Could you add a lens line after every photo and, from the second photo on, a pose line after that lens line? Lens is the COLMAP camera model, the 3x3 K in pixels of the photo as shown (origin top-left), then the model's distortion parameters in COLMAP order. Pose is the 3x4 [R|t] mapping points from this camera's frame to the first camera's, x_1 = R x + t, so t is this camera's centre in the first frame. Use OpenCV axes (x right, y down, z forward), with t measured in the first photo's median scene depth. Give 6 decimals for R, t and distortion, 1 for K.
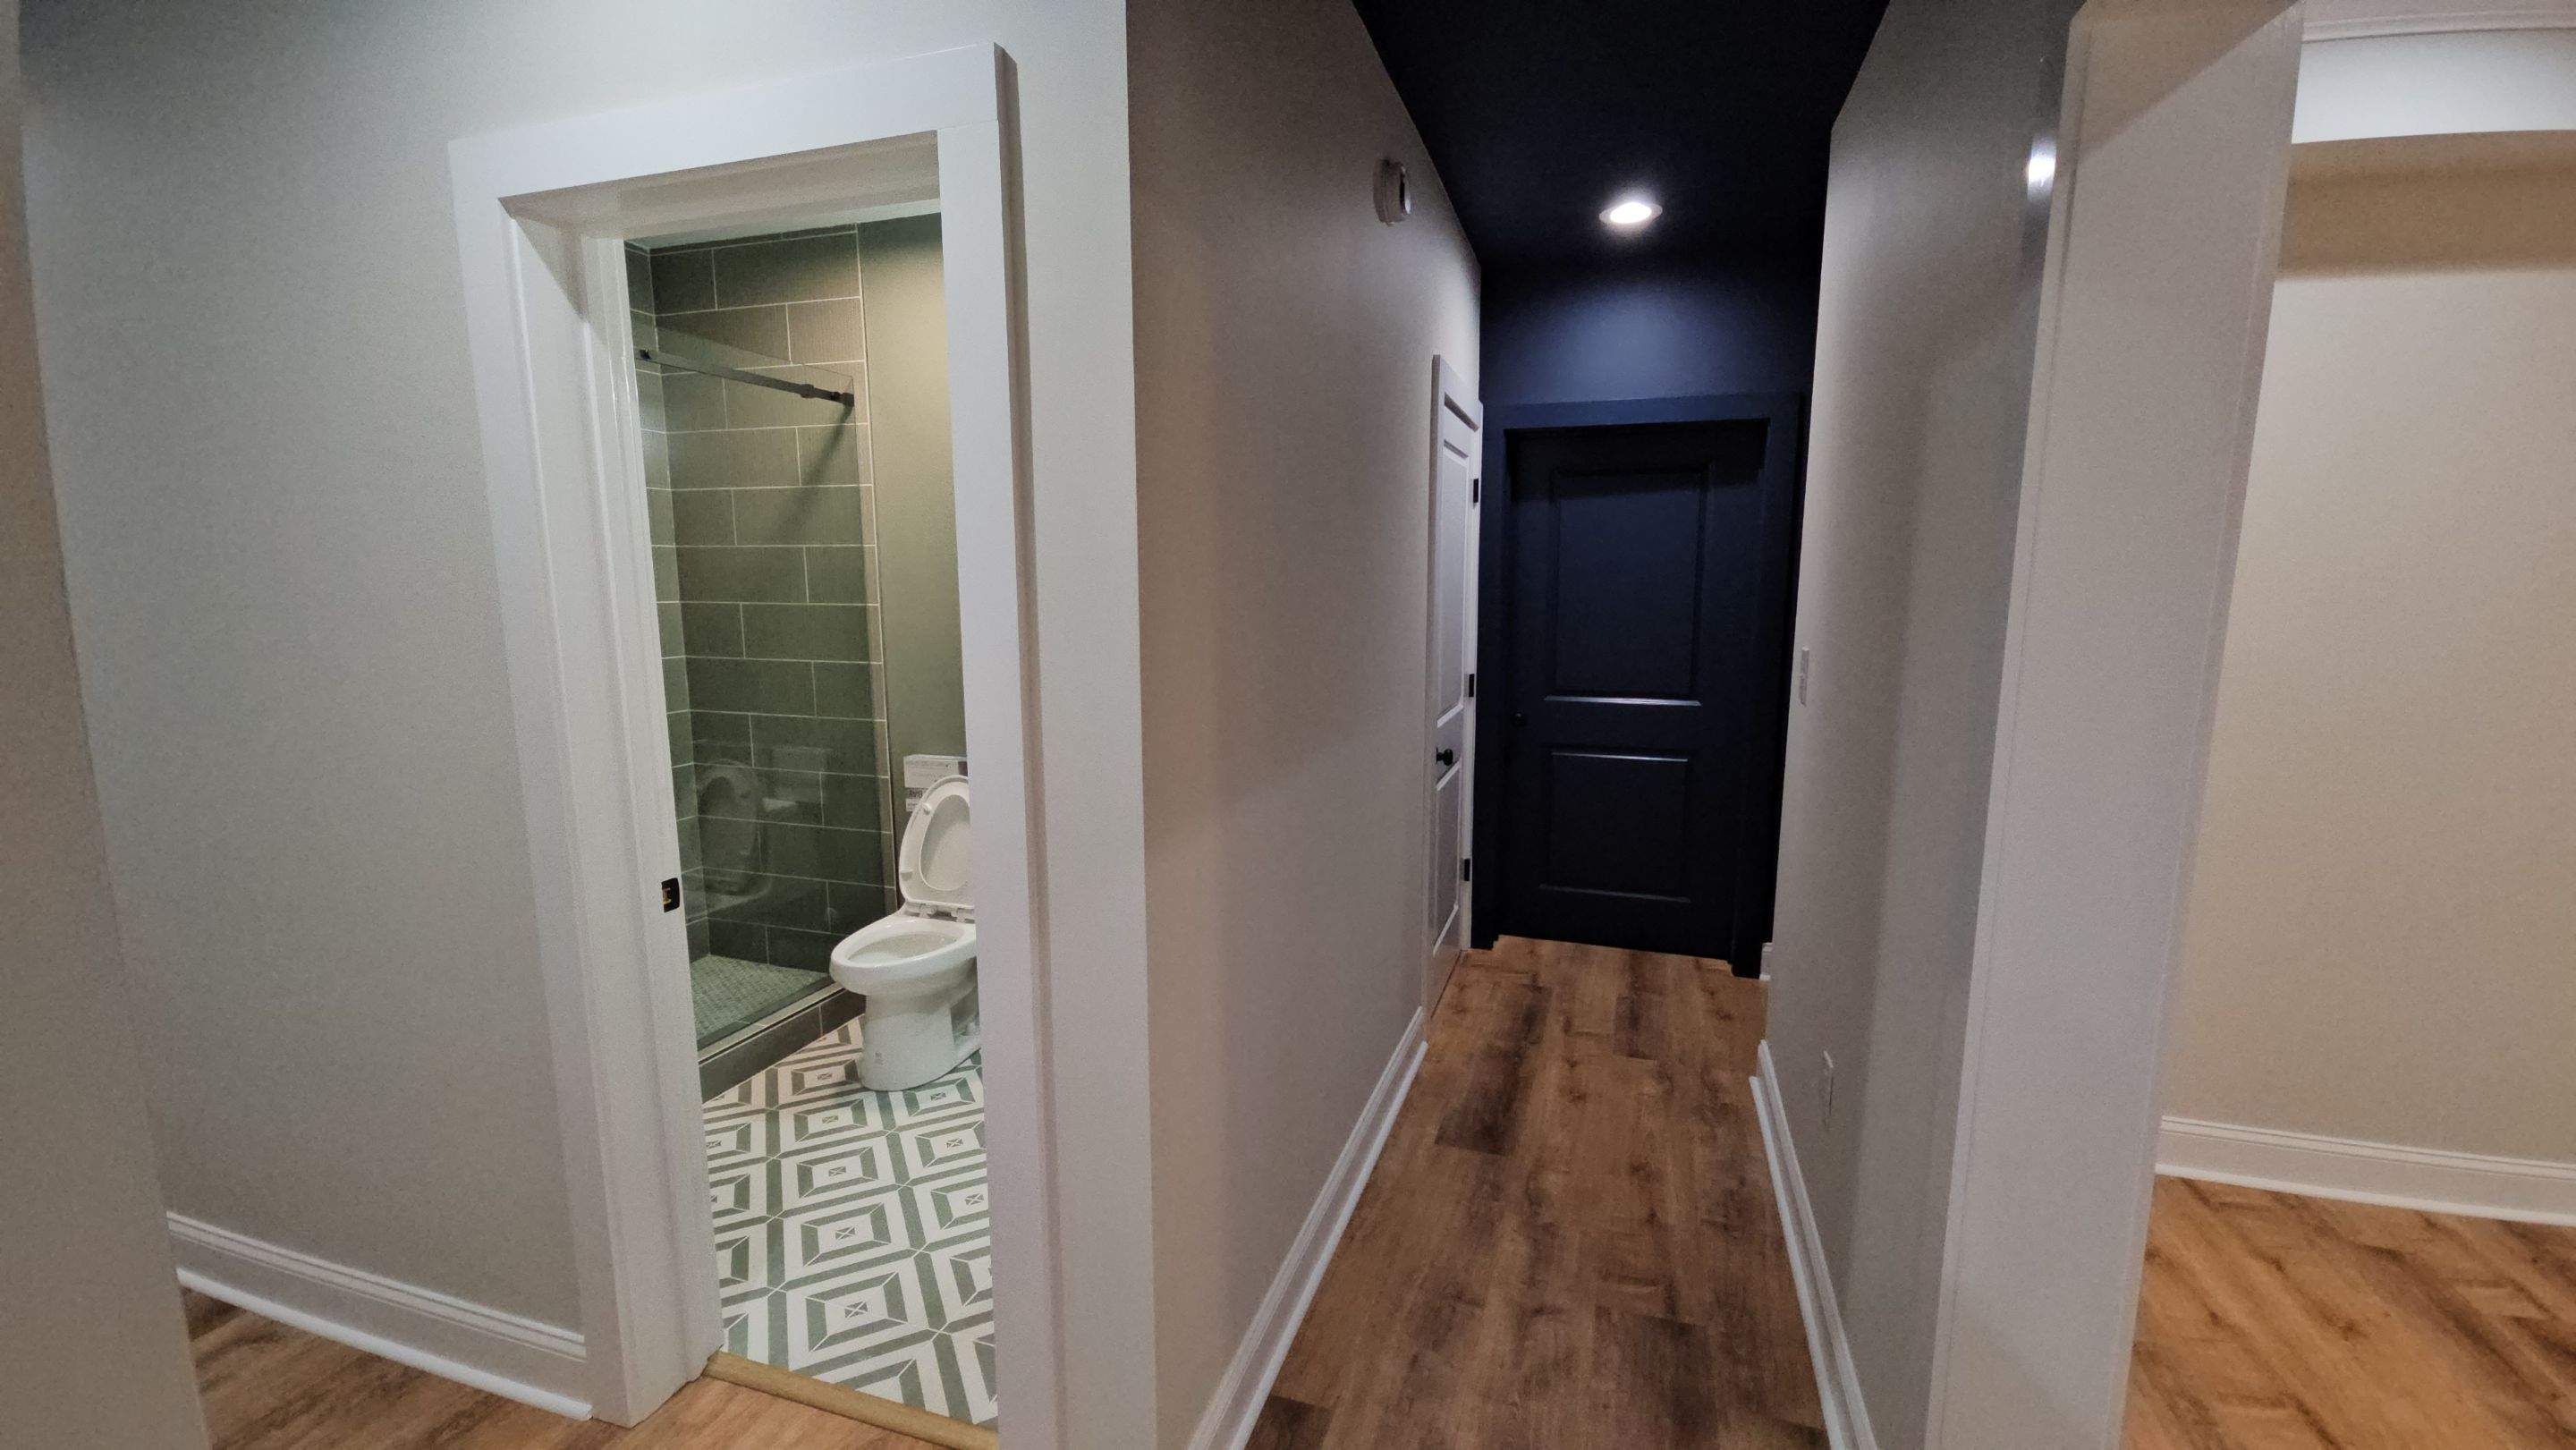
lens RADIAL K [[1043.8, 0, 1294.8], [0, 1043.8, 727.1], [0, 0, 1]] dist [0.002959, -0.003449]
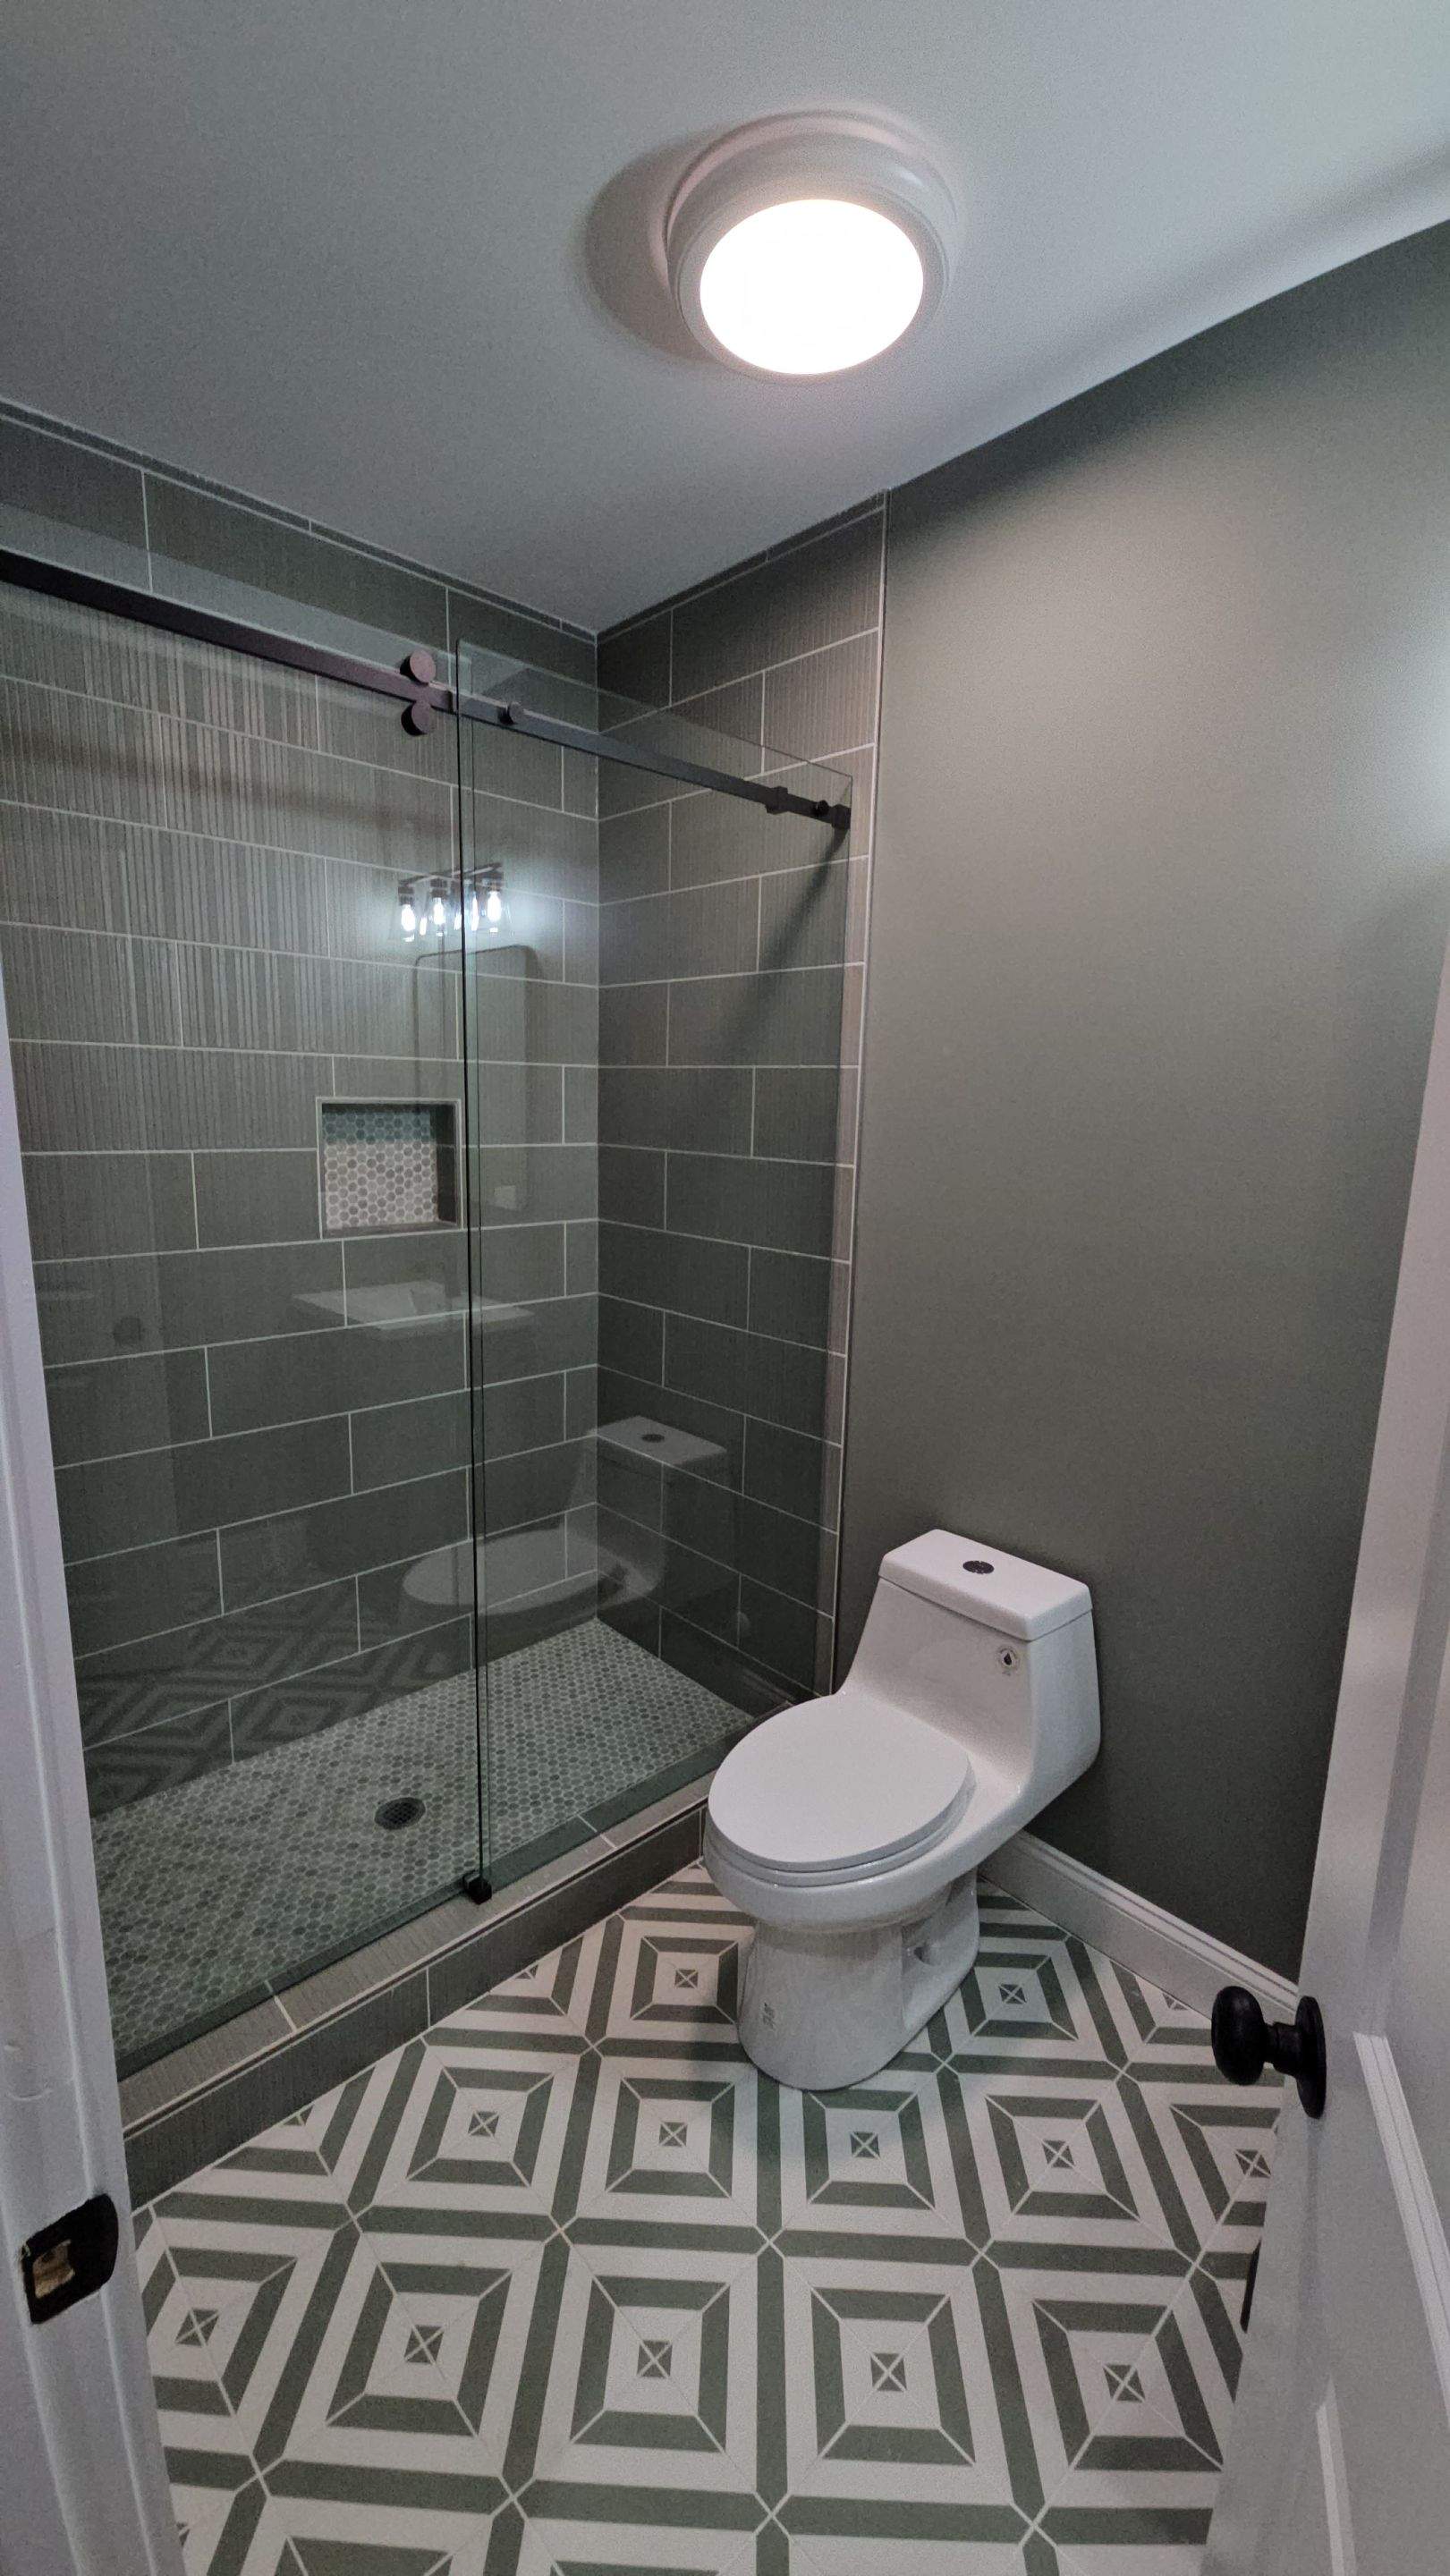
lens RADIAL K [[1043.8, 0, 725.0], [0, 1043.8, 1288.0], [0, 0, 1]] dist [0.002959, -0.003449]
pose [[0.875463, 0.107929, -0.471079, -0.181279], [-0.093861, 0.994156, 0.053337, -0.075875], [0.474082, -0.002479, 0.880477, 0.455713]]
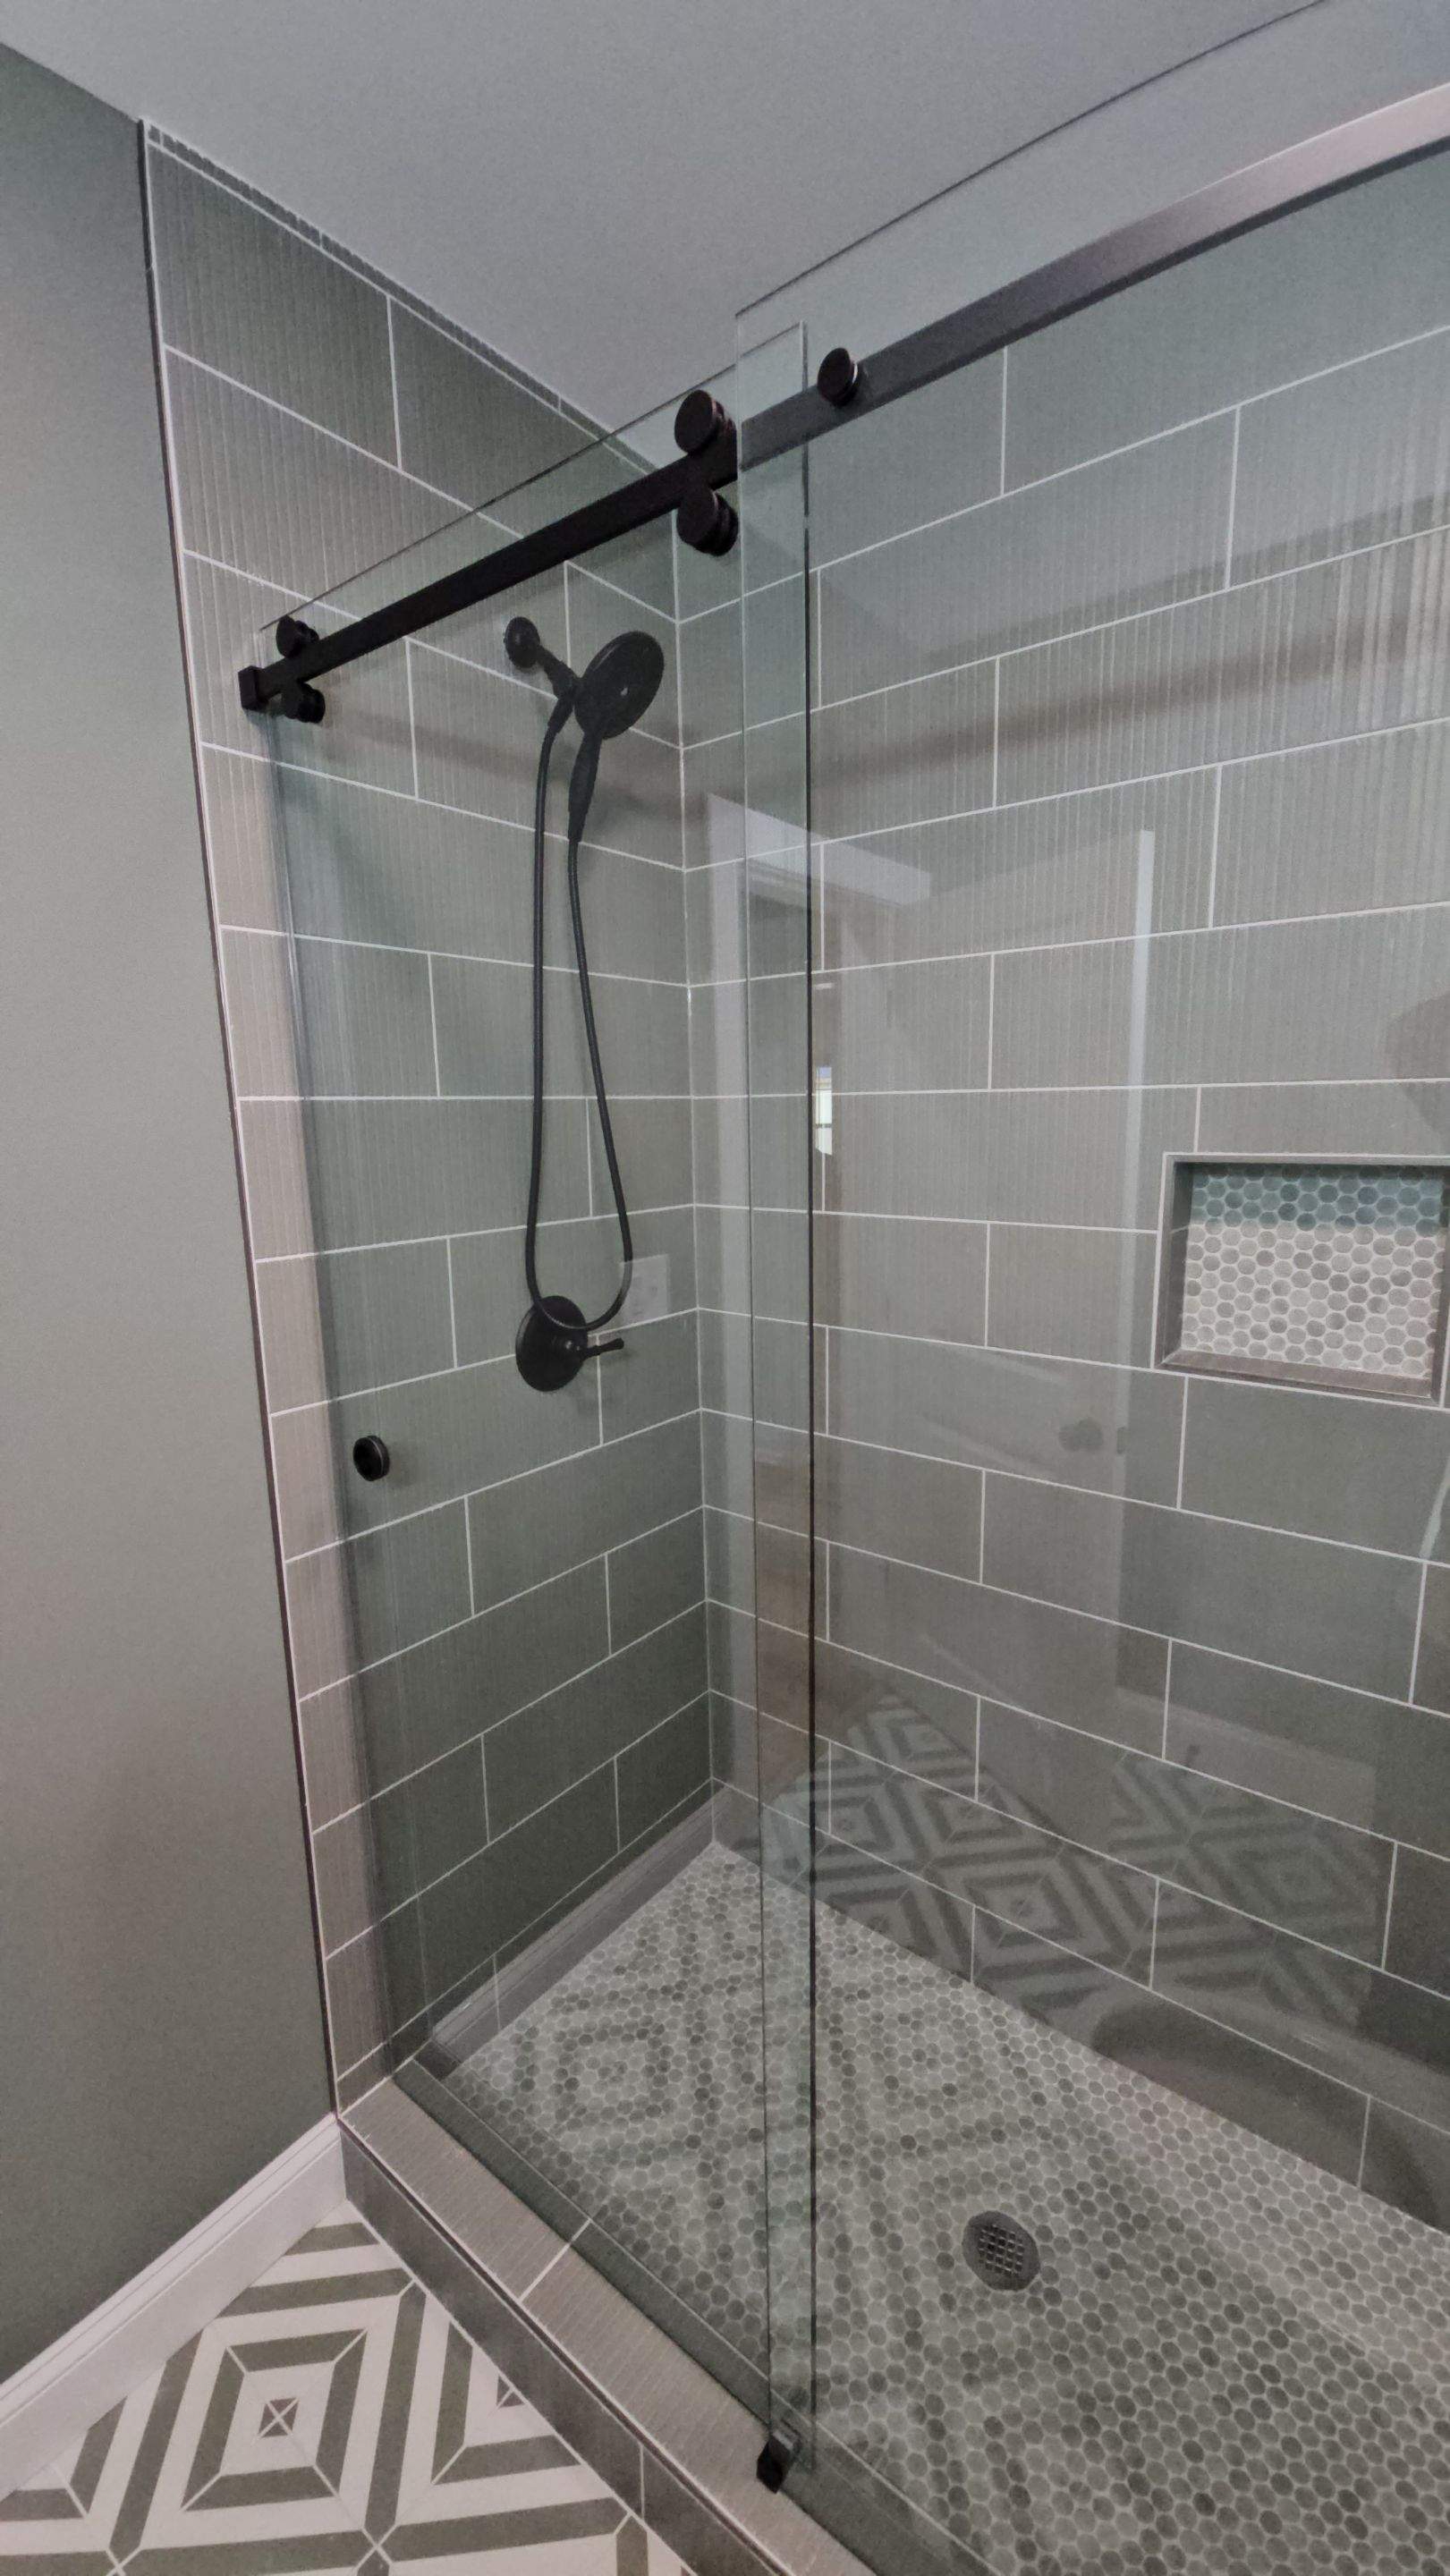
lens RADIAL K [[1043.8, 0, 725.0], [0, 1043.8, 1288.0], [0, 0, 1]] dist [0.002959, -0.003449]
pose [[-0.343266, 0.172759, -0.923213, -0.267154], [-0.116561, 0.967504, 0.224387, -0.157079], [0.931977, 0.184635, -0.311975, 0.887800]]
